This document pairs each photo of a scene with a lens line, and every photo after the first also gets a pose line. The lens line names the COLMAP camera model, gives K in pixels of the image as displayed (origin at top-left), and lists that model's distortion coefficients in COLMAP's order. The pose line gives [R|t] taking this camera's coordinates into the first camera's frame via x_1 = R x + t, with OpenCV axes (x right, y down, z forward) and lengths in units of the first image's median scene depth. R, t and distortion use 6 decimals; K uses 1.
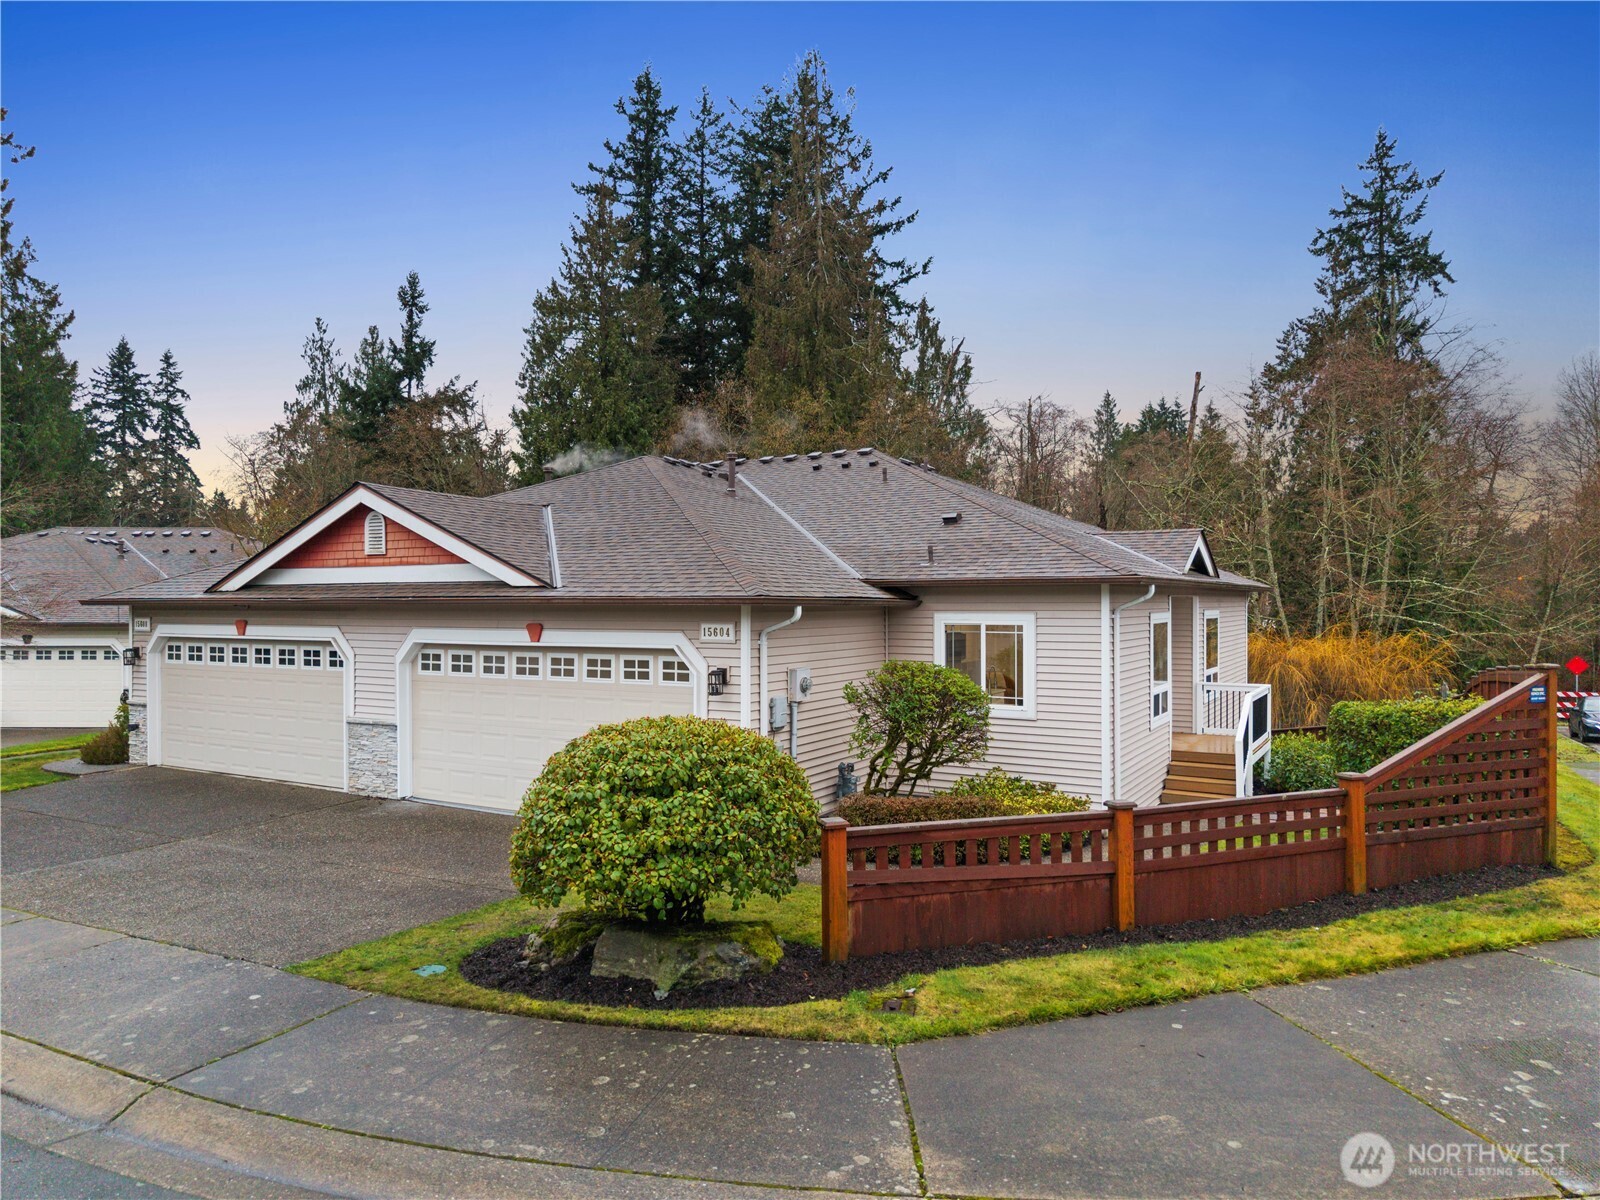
lens RADIAL K [[1111.1, 0, 800.0], [0, 1111.1, 600.0], [0, 0, 1]] dist [0.046384, -0.081190]
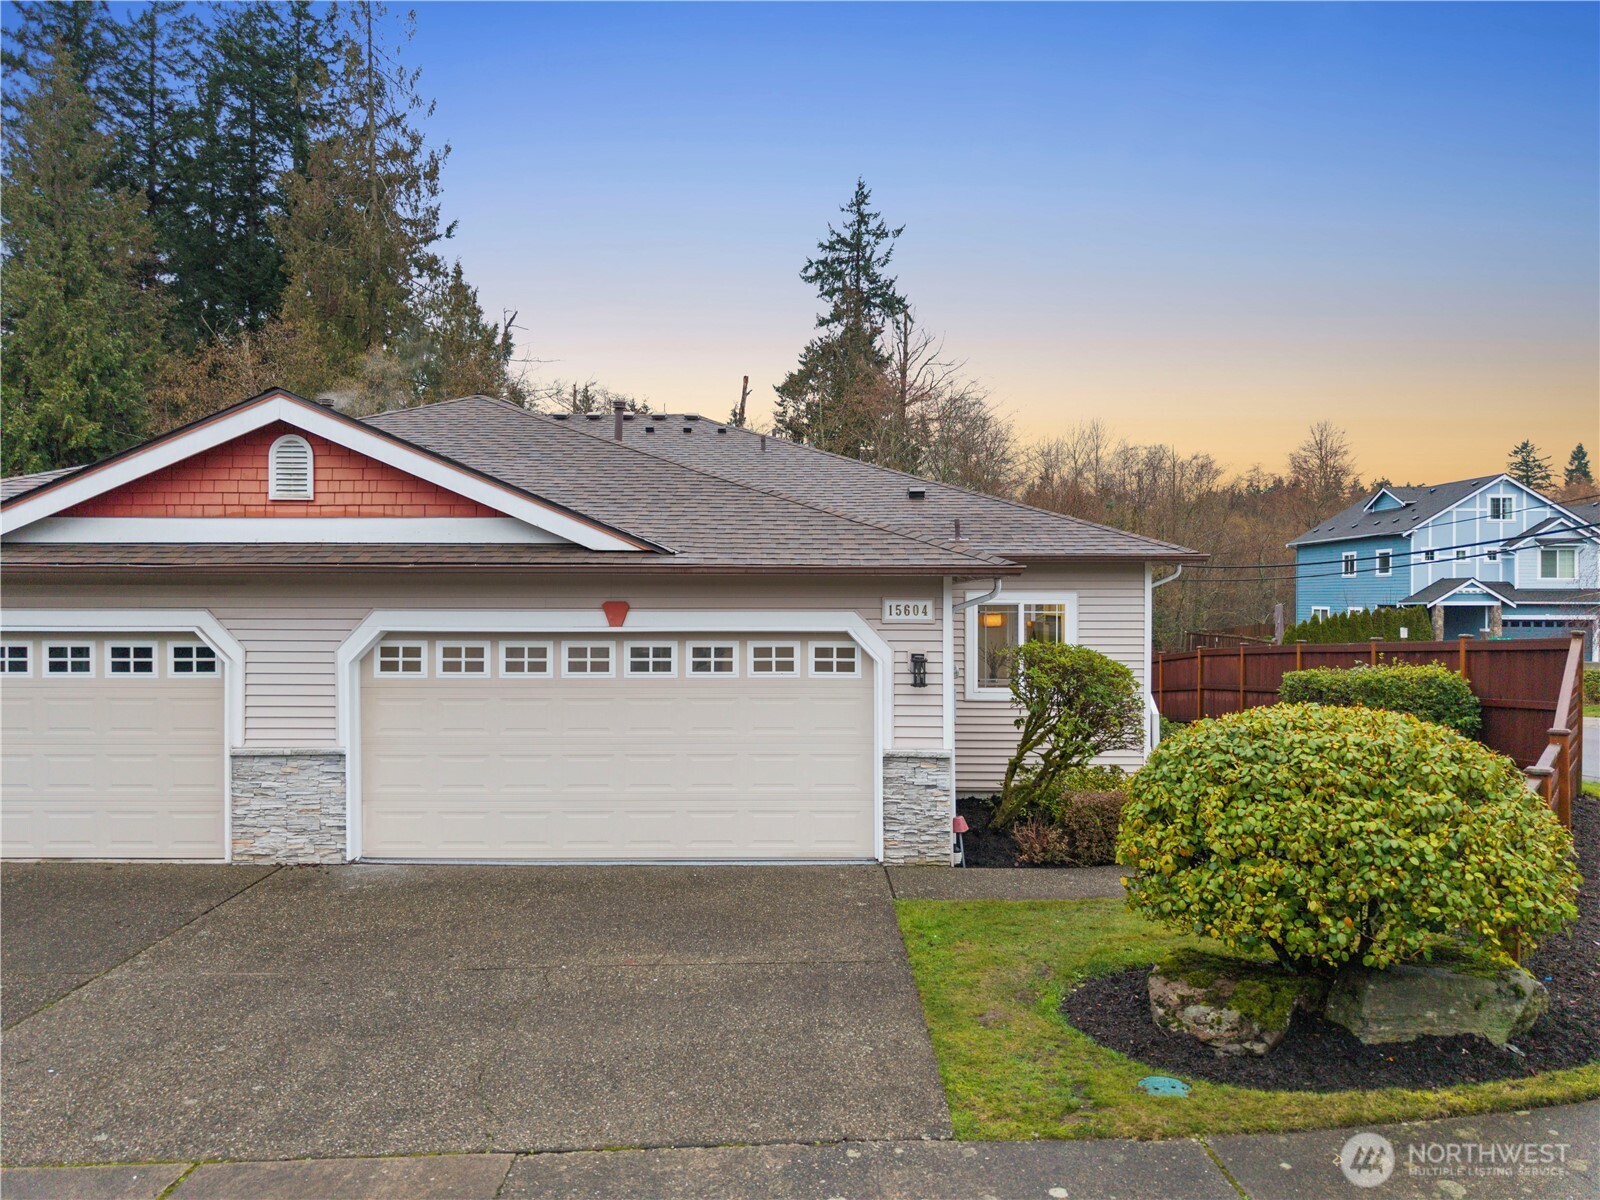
lens RADIAL K [[1103.7, 0, 799.6], [0, 1103.7, 606.1], [0, 0, 1]] dist [0.006257, -0.004088]
pose [[0.857231, -0.001017, 0.514931, -0.426864], [-0.003411, 0.999965, 0.007653, 0.015214], [-0.514921, -0.008316, 0.857197, 0.260694]]
